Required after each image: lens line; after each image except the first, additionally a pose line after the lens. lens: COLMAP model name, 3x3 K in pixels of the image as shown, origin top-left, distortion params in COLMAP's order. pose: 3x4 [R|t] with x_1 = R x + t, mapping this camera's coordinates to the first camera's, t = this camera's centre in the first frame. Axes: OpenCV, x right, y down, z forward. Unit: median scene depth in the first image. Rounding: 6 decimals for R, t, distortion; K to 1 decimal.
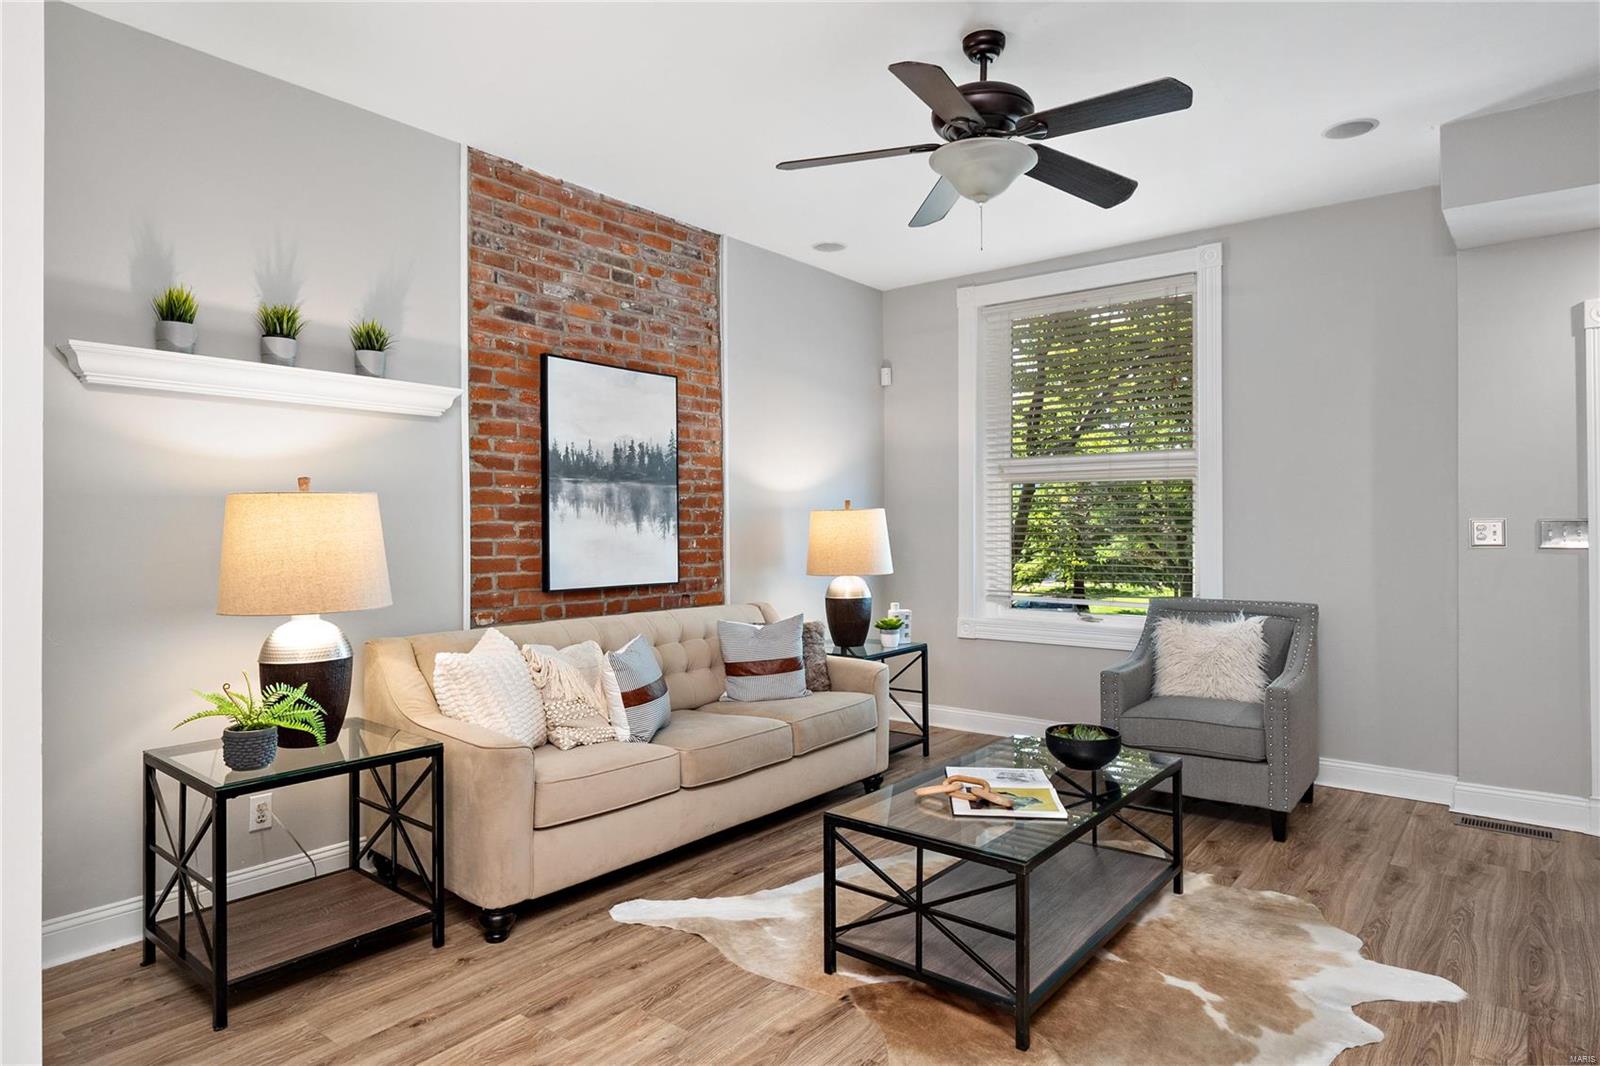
lens RADIAL K [[929.4, 0, 801.5], [0, 929.4, 526.5], [0, 0, 1]] dist [0.001752, 0.002091]
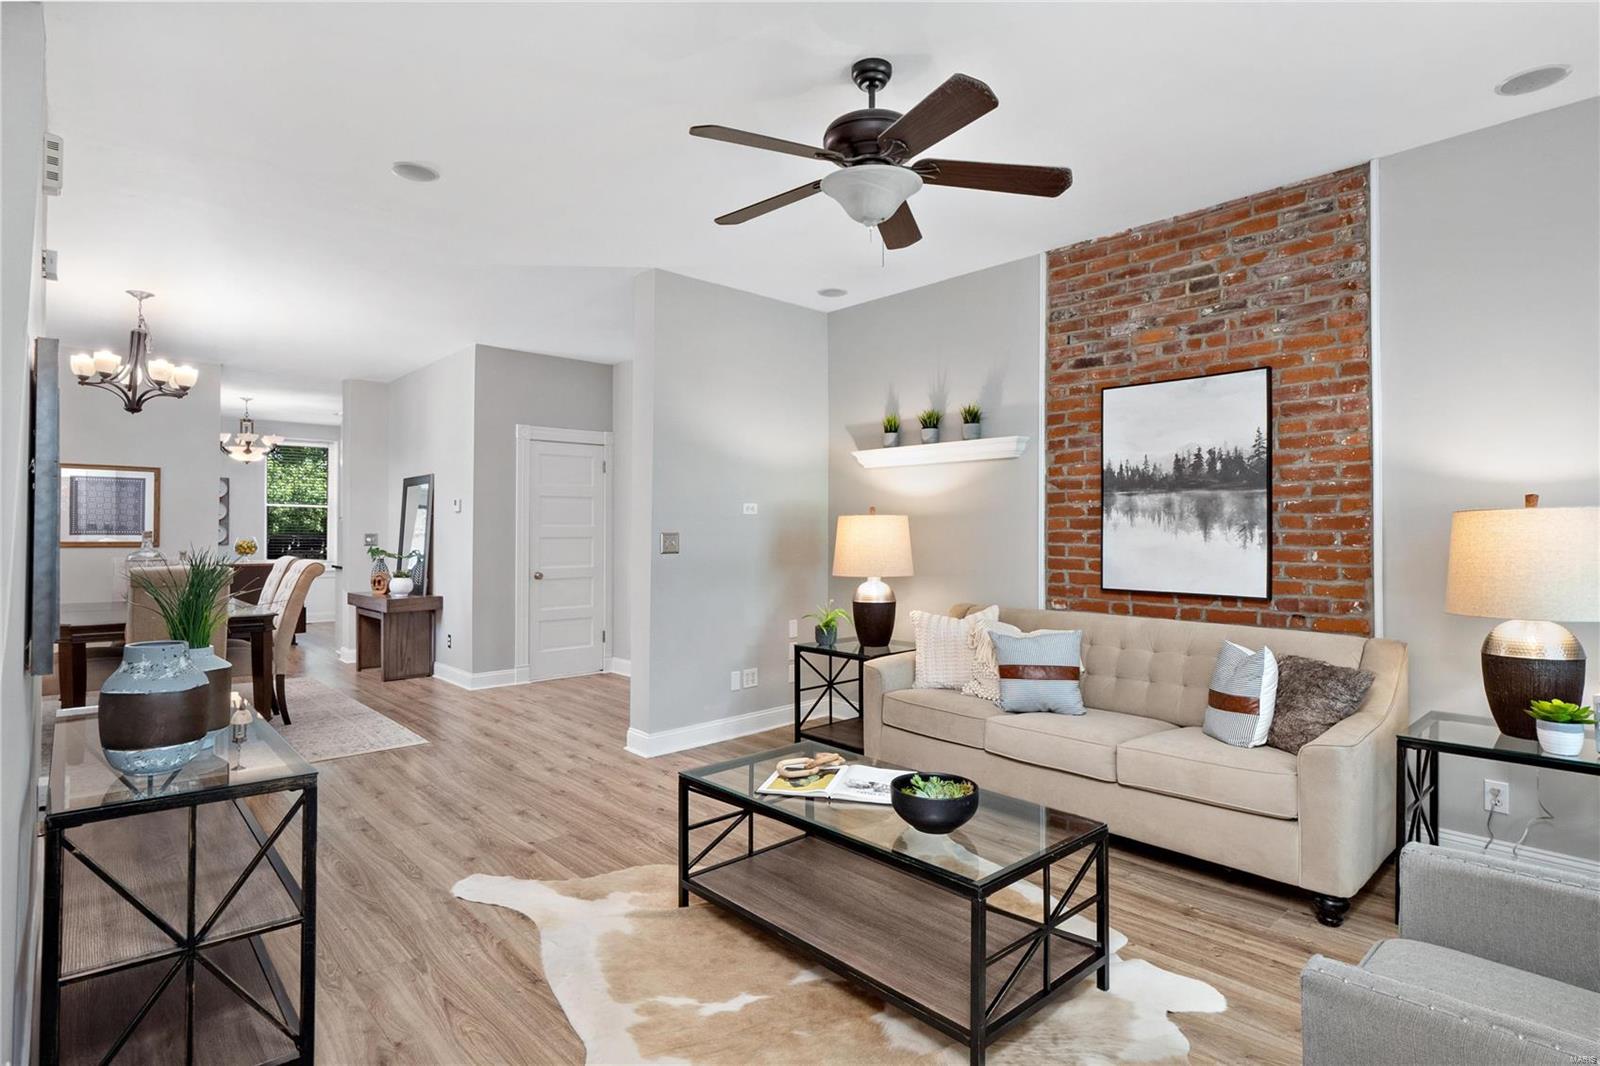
lens RADIAL K [[824.7, 0, 802.9], [0, 824.7, 530.1], [0, 0, 1]] dist [0.001865, 0.000179]
pose [[-0.156459, 0.002295, -0.987682, 0.797553], [-0.001537, 0.999996, 0.002567, -0.006983], [0.987683, 0.001919, -0.156455, 0.761068]]
